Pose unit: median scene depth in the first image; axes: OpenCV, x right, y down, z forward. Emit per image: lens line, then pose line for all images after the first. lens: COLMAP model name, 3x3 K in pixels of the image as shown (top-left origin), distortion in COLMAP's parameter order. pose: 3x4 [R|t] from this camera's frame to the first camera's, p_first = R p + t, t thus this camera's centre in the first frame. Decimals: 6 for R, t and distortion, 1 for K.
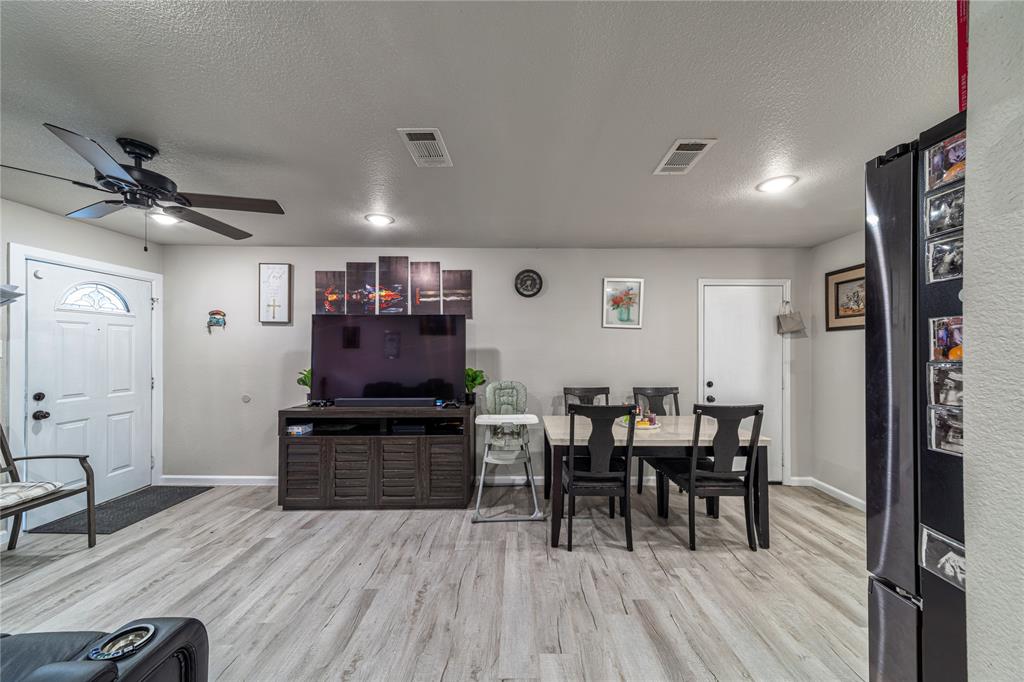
lens RADIAL K [[364.2, 0, 524.5], [0, 364.2, 352.6], [0, 0, 1]] dist [0.011039, 0.000004]
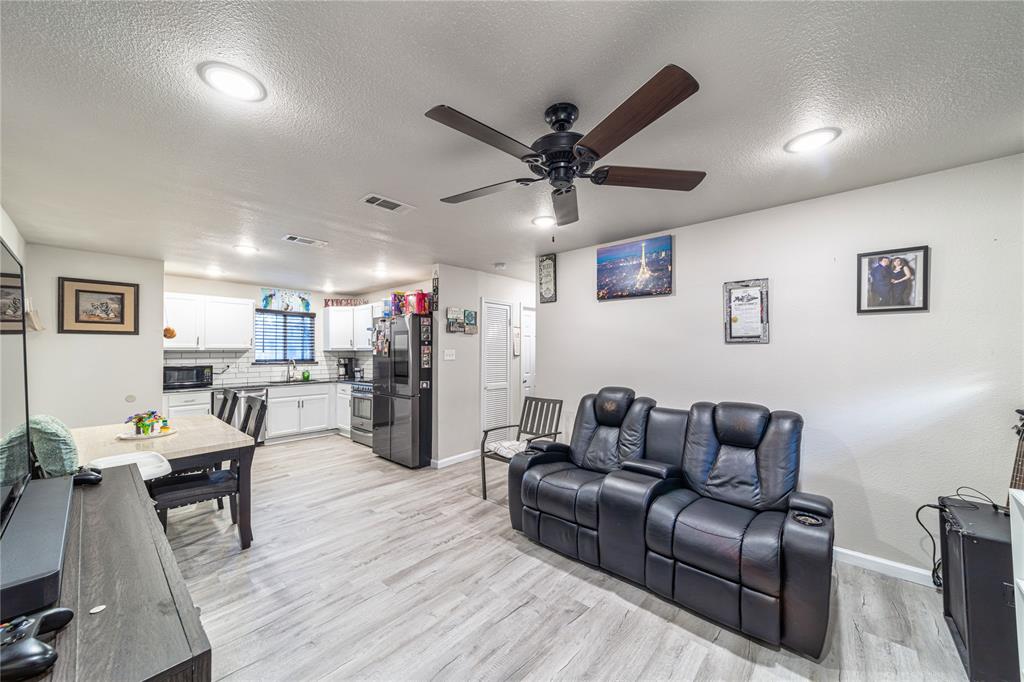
lens RADIAL K [[364.2, 0, 511.4], [0, 364.2, 349.3], [0, 0, 1]] dist [0.011039, 0.000004]
pose [[-0.740718, 0.002532, 0.671812, -0.857676], [0.004813, 0.999987, 0.001538, -0.007735], [-0.671799, 0.004372, -0.740720, 0.951035]]
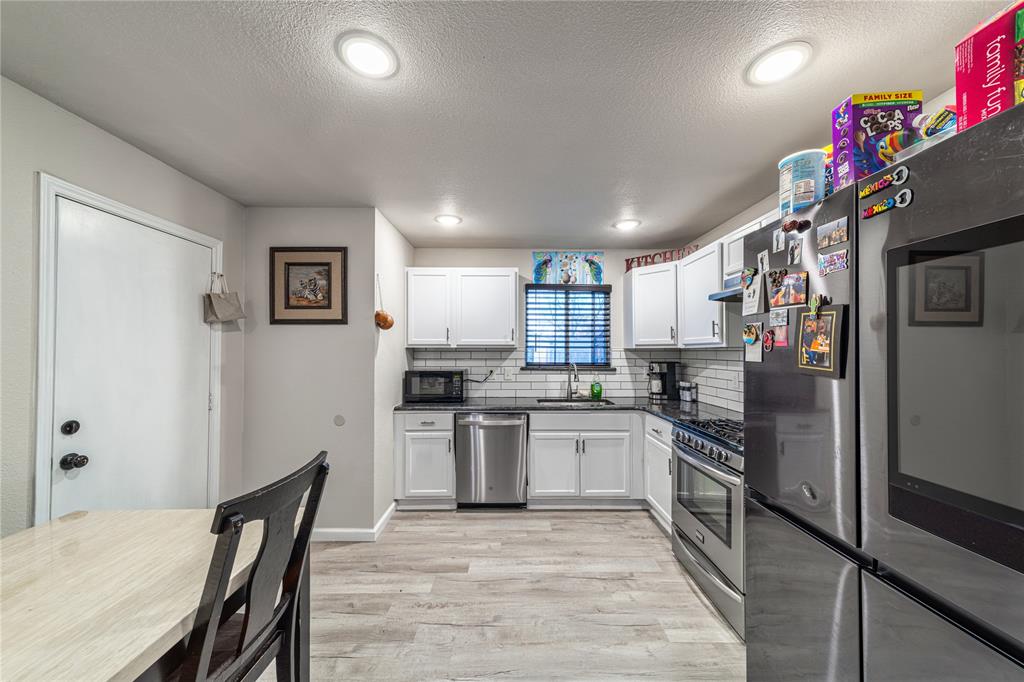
lens RADIAL K [[364.2, 0, 505.8], [0, 364.2, 344.7], [0, 0, 1]] dist [0.011039, 0.000004]
pose [[0.015842, 0.012806, 0.999792, 0.079282], [0.006532, 0.999895, -0.012911, -0.002753], [-0.999853, 0.006735, 0.015757, 0.523290]]
